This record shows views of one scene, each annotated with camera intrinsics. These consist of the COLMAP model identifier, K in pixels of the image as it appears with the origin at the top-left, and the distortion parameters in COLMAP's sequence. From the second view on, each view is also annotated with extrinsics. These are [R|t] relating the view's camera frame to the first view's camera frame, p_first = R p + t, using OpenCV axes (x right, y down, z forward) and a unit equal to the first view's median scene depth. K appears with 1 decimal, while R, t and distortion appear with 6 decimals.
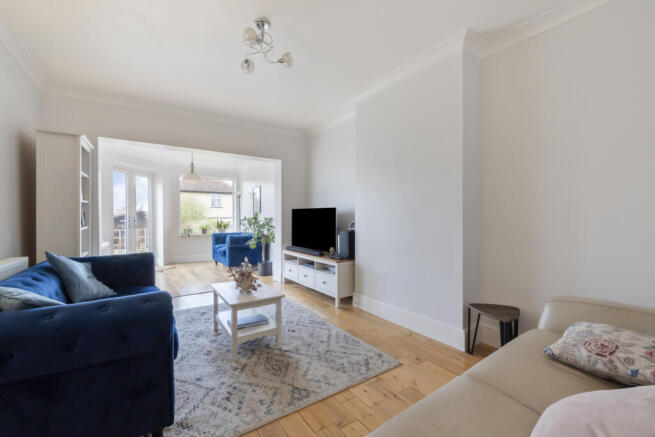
lens RADIAL K [[284.8, 0, 326.8], [0, 284.8, 228.0], [0, 0, 1]] dist [-0.001786, 0.000243]
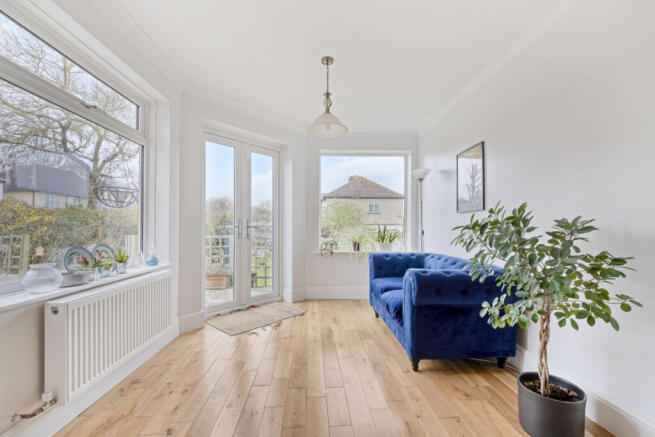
lens RADIAL K [[284.8, 0, 326.8], [0, 284.8, 228.0], [0, 0, 1]] dist [-0.001786, 0.000243]
pose [[0.861907, 0.004631, -0.507045, -0.209088], [-0.015980, 0.999710, -0.018034, -0.014917], [0.506814, 0.023646, 0.861731, 0.517296]]
